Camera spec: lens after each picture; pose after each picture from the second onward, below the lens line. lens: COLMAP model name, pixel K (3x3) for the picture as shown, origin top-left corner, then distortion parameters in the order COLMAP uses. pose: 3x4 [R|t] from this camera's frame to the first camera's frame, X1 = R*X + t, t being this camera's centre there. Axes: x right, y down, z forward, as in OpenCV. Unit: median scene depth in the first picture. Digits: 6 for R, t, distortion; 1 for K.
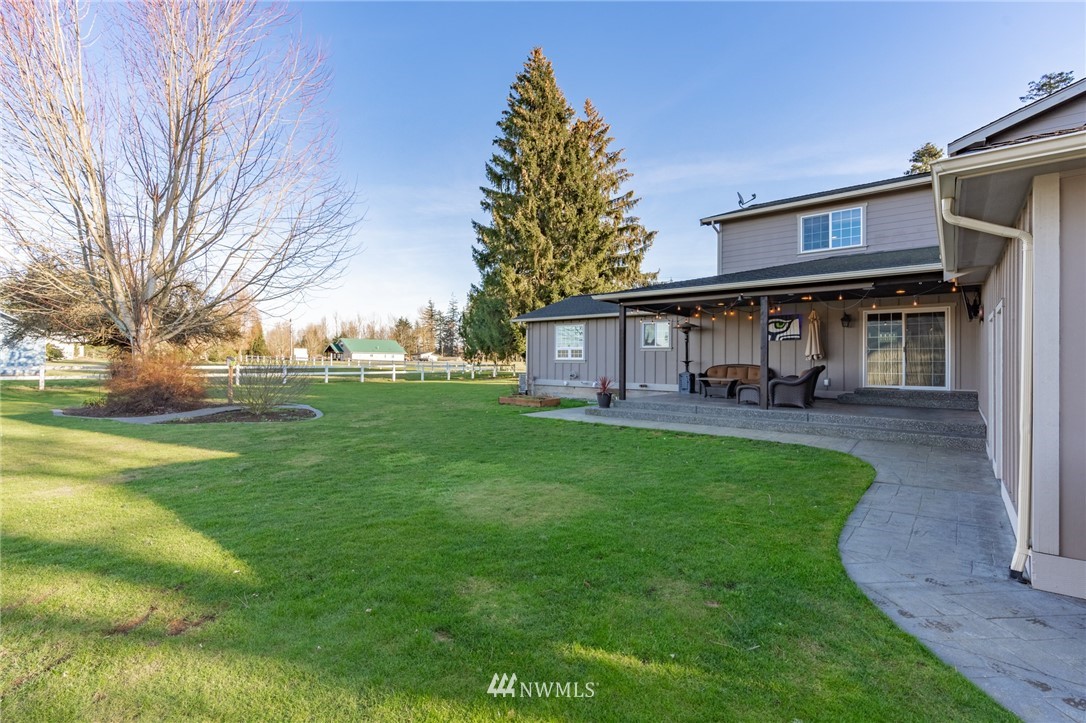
lens RADIAL K [[493.0, 0, 546.7], [0, 493.0, 358.7], [0, 0, 1]] dist [-0.001952, 0.000020]
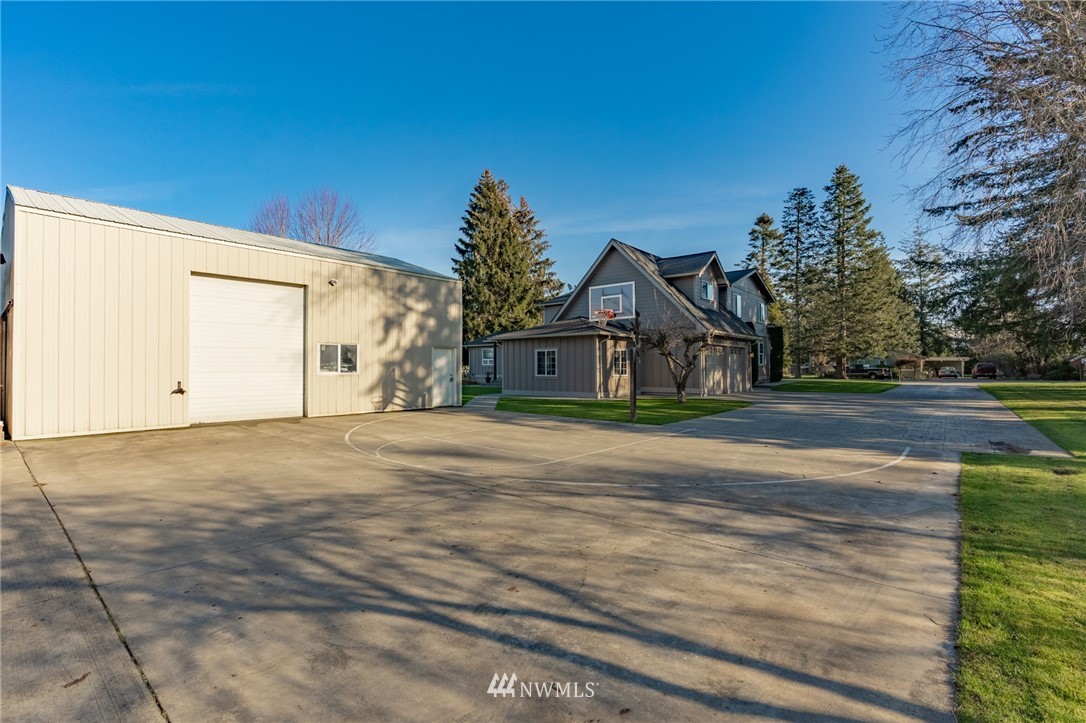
lens RADIAL K [[493.0, 0, 539.3], [0, 493.0, 362.1], [0, 0, 1]] dist [-0.001952, 0.000020]
pose [[0.999955, -0.008410, 0.004375, 0.146376], [0.008448, 0.999926, -0.008793, 0.005943], [-0.004301, 0.008829, 0.999952, -0.623420]]
